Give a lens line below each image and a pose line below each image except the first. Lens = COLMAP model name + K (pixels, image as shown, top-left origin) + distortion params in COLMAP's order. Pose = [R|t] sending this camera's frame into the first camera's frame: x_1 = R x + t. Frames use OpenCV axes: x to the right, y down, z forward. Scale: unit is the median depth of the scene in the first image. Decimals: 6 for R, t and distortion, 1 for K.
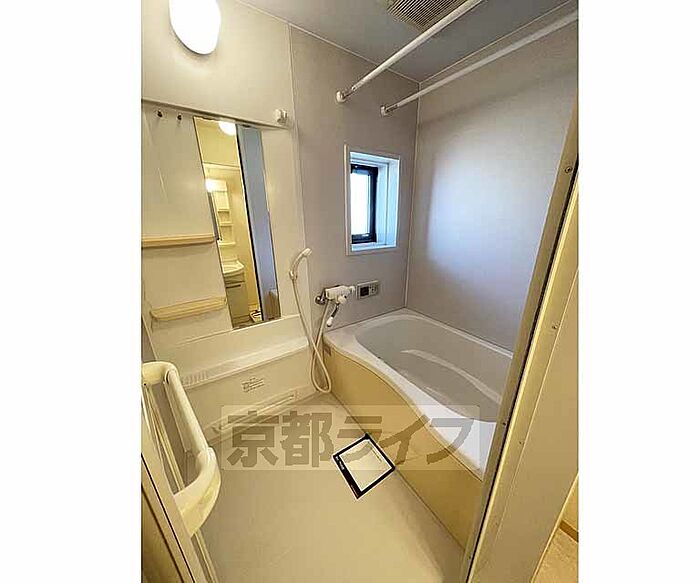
lens RADIAL K [[236.5, 0, 355.0], [0, 236.5, 293.1], [0, 0, 1]] dist [-0.000799, -0.000077]
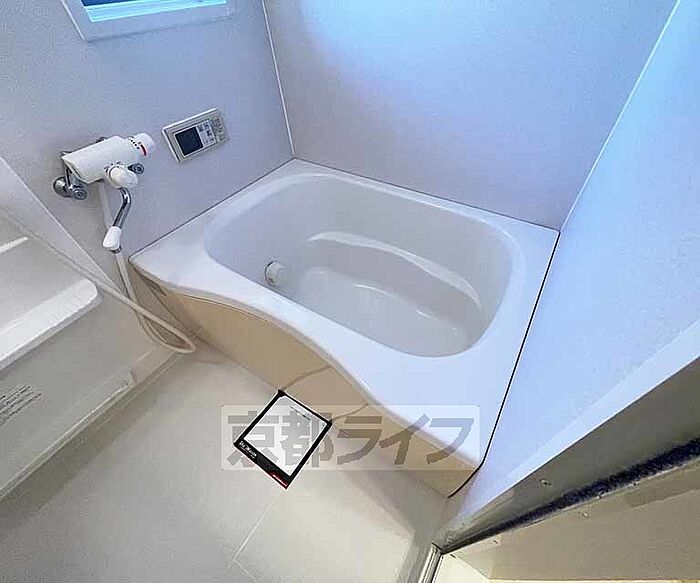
lens RADIAL K [[311.7, 0, 364.0], [0, 311.7, 293.3], [0, 0, 1]] dist [-0.001494, -0.000305]
pose [[0.921084, -0.304467, 0.242702, 0.127529], [0.153476, 0.856765, 0.492340, -0.000092], [-0.357840, -0.416238, 0.835881, 0.317350]]
